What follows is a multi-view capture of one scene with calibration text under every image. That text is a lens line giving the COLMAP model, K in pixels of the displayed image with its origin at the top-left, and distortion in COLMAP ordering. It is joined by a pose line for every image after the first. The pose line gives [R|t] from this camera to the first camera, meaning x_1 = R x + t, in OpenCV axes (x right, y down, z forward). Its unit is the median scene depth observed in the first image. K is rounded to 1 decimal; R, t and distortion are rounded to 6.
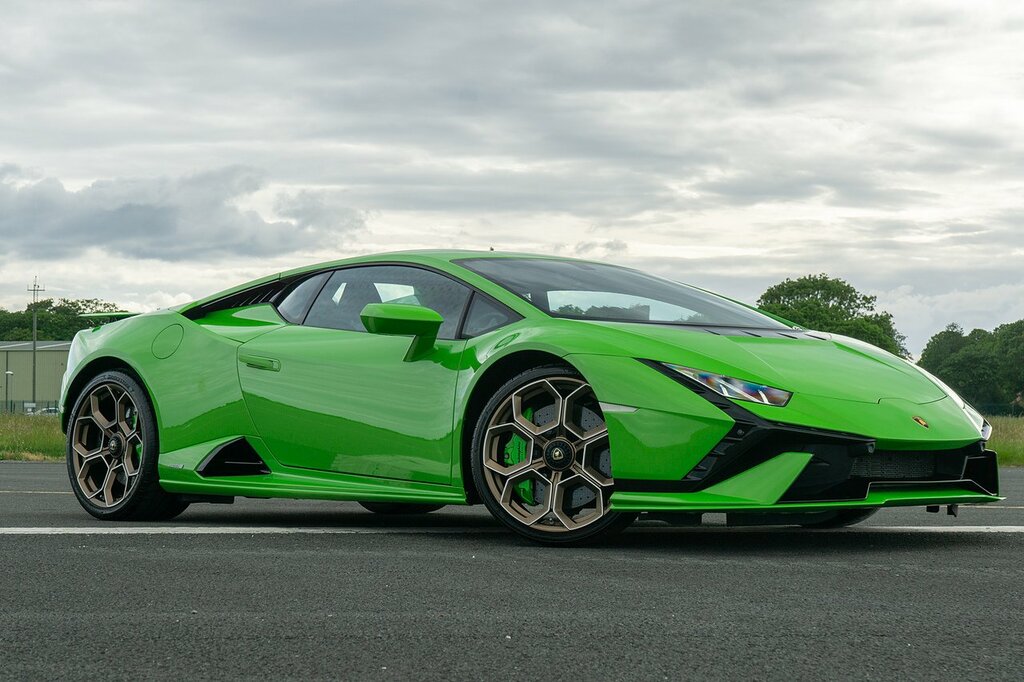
lens RADIAL K [[2538.6, 0, 512.0], [0, 2538.6, 341.0], [0, 0, 1]] dist [0.010770, -0.245668]
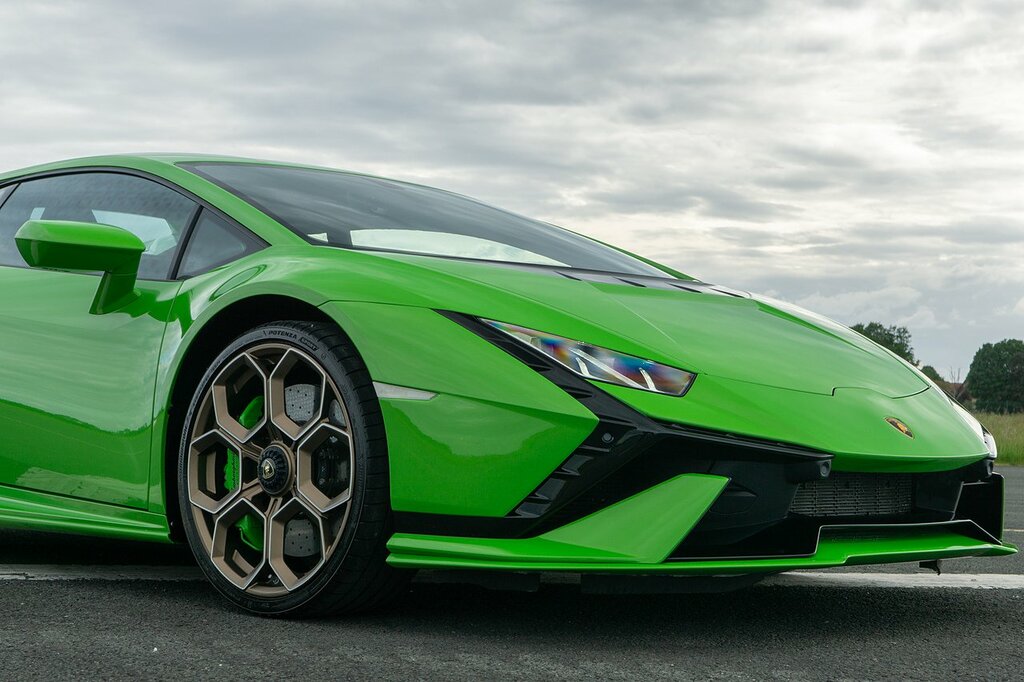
lens RADIAL K [[2230.7, 0, 512.0], [0, 2230.7, 341.0], [0, 0, 1]] dist [0.047049, 0.038463]
pose [[0.998928, 0.022778, 0.040294, 0.042407], [-0.022933, 0.999731, 0.003379, 0.011066], [-0.040206, -0.004299, 0.999182, 0.441692]]
